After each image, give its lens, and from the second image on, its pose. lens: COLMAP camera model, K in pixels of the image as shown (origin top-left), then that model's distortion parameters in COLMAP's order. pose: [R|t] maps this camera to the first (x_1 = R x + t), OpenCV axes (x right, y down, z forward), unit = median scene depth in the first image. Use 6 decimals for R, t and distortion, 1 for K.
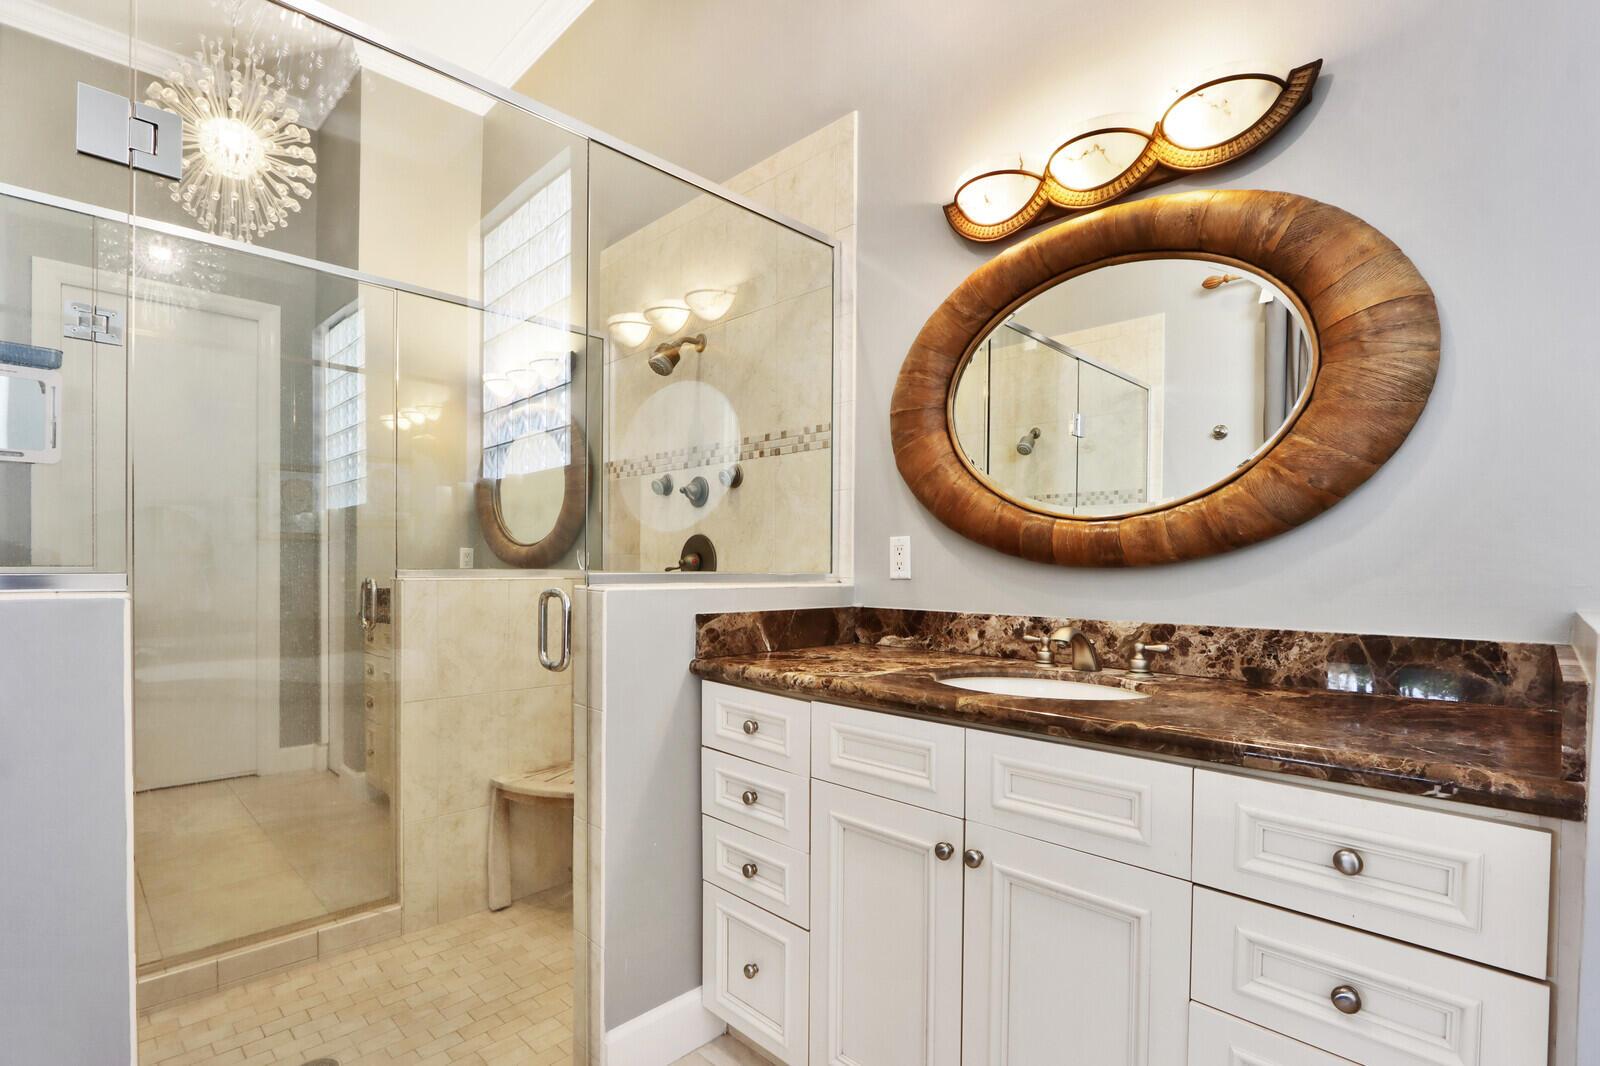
lens RADIAL K [[761.7, 0, 828.8], [0, 761.7, 572.6], [0, 0, 1]] dist [-0.018137, 0.000268]
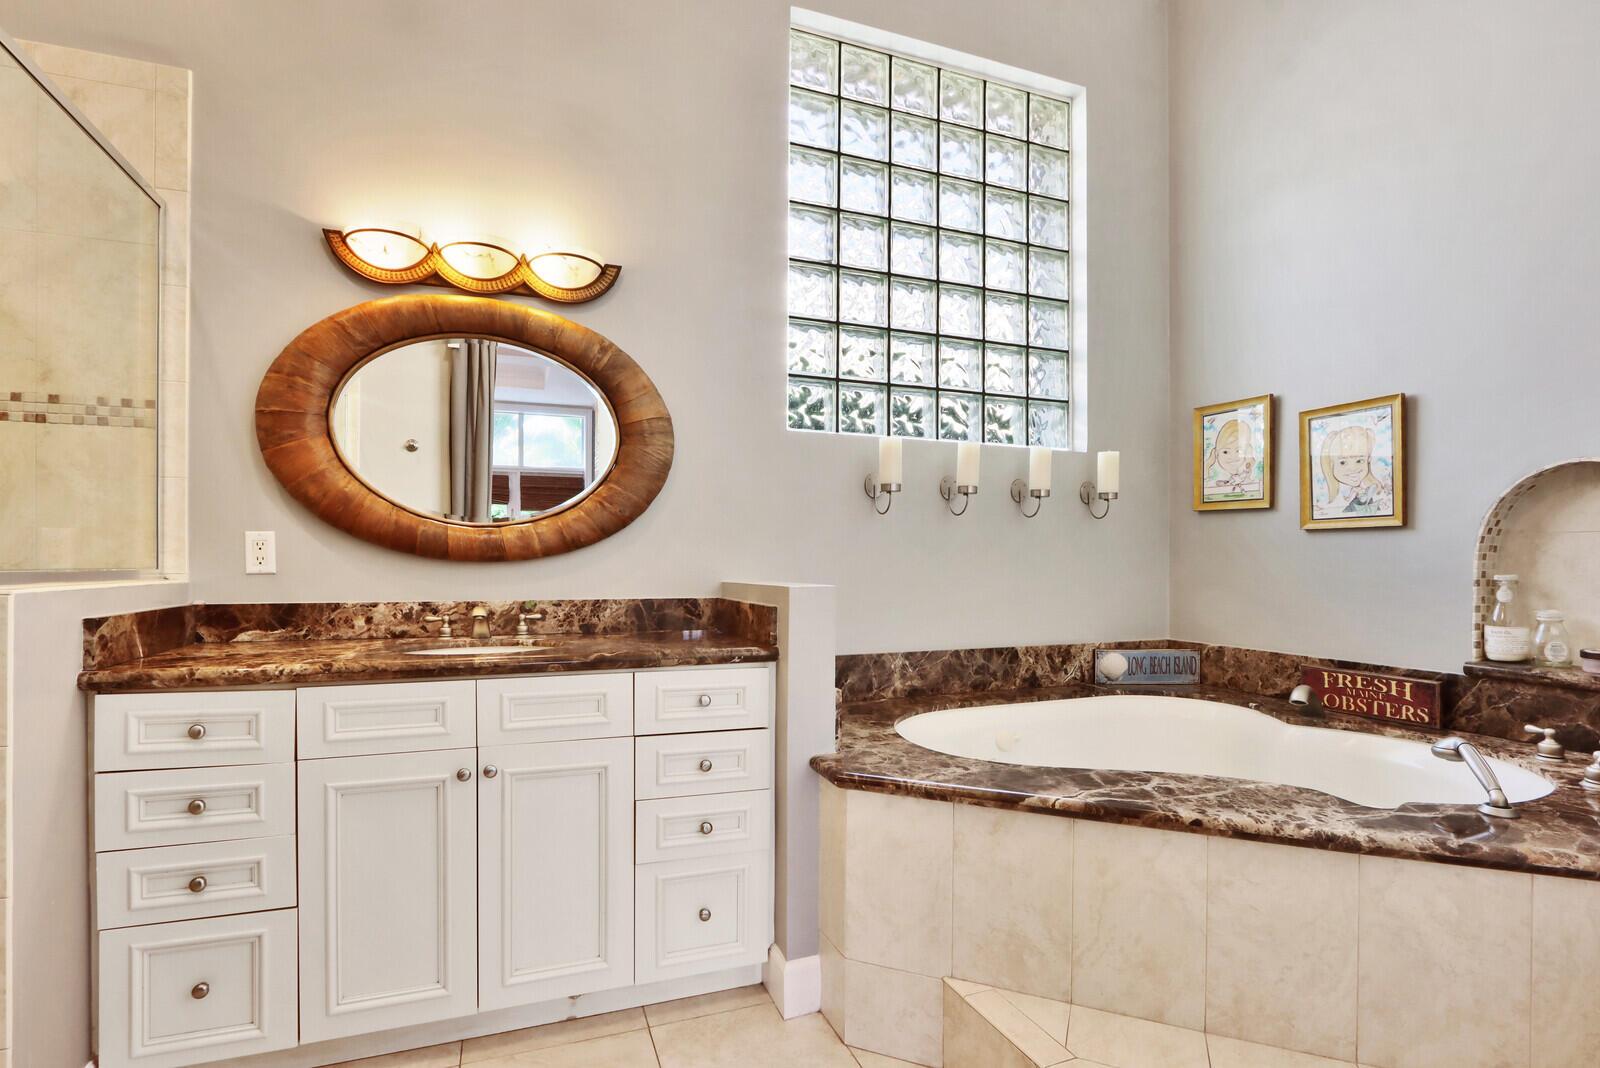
lens RADIAL K [[761.7, 0, 803.6], [0, 761.7, 559.6], [0, 0, 1]] dist [-0.018137, 0.000268]
pose [[0.408999, -0.001447, 0.912534, -0.649639], [0.006030, 0.999981, -0.001117, -0.006051], [-0.912515, 0.005959, 0.409000, -0.075815]]
